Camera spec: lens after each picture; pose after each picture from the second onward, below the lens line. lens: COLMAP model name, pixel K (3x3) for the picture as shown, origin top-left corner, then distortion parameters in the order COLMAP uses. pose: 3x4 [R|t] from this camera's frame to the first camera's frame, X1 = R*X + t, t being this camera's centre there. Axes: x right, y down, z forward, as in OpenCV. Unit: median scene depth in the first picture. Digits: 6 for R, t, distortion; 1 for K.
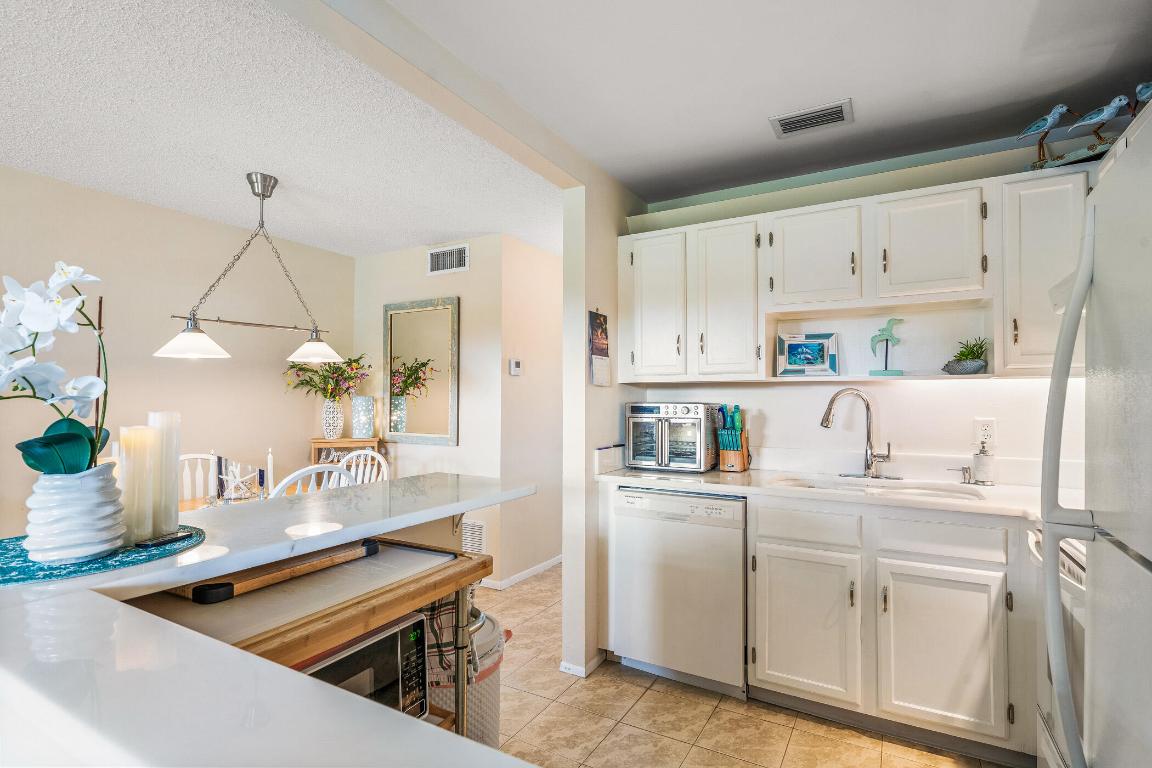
lens RADIAL K [[558.3, 0, 576.2], [0, 558.3, 391.2], [0, 0, 1]] dist [-0.002383, 0.000218]
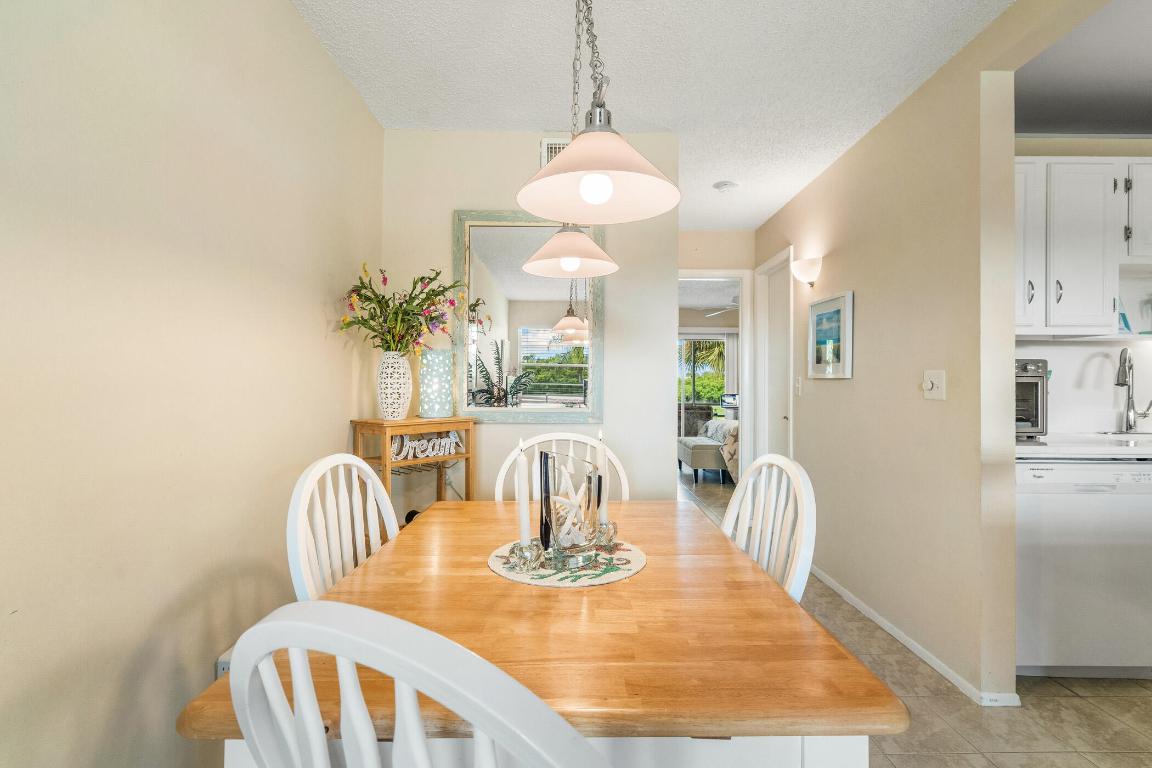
lens RADIAL K [[536.6, 0, 576.0], [0, 536.6, 384.0], [0, 0, 1]] dist [0.001971, 0.000491]
pose [[0.861041, 0.003328, 0.508525, -0.900221], [-0.012087, 0.999830, 0.013922, 0.060623], [-0.508392, -0.018134, 0.860935, 0.674391]]
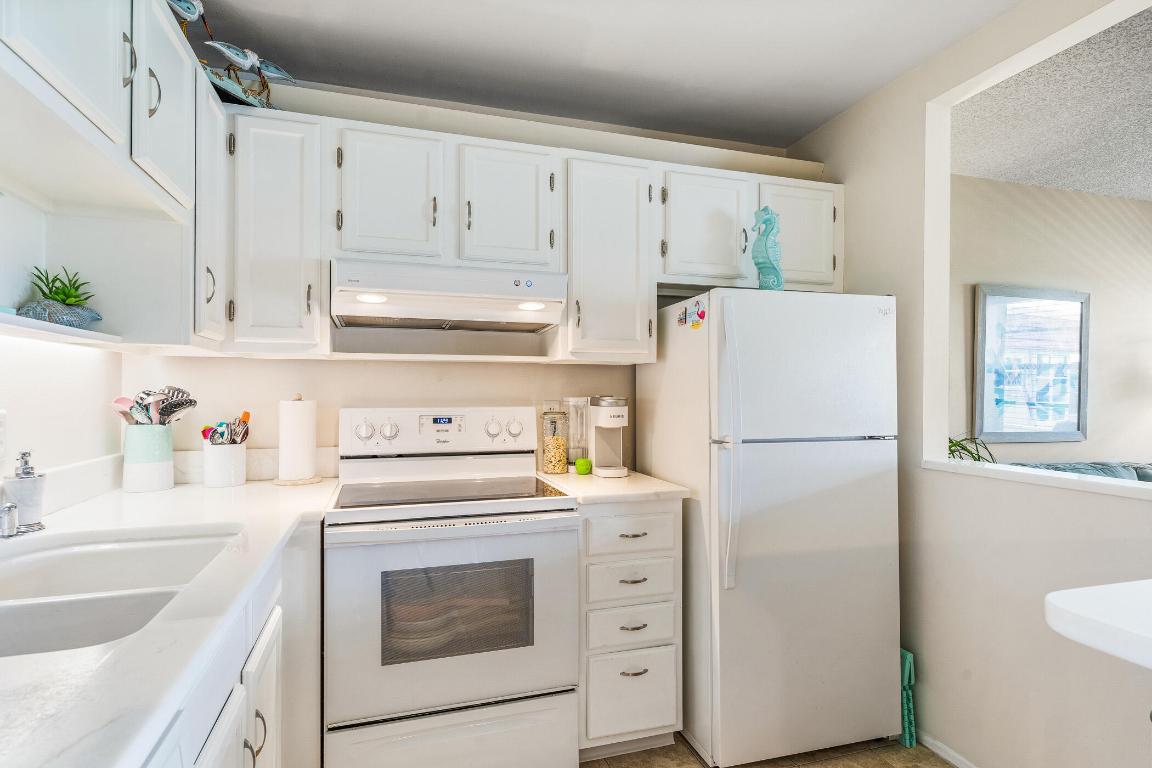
lens RADIAL K [[600.0, 0, 576.0], [0, 600.0, 384.0], [0, 0, 1]] dist [0.018916, 0.000137]
pose [[-0.735055, 0.002524, 0.678002, -0.074906], [-0.016281, 0.999639, -0.021373, 0.024256], [-0.677812, -0.026749, -0.734749, 1.004208]]
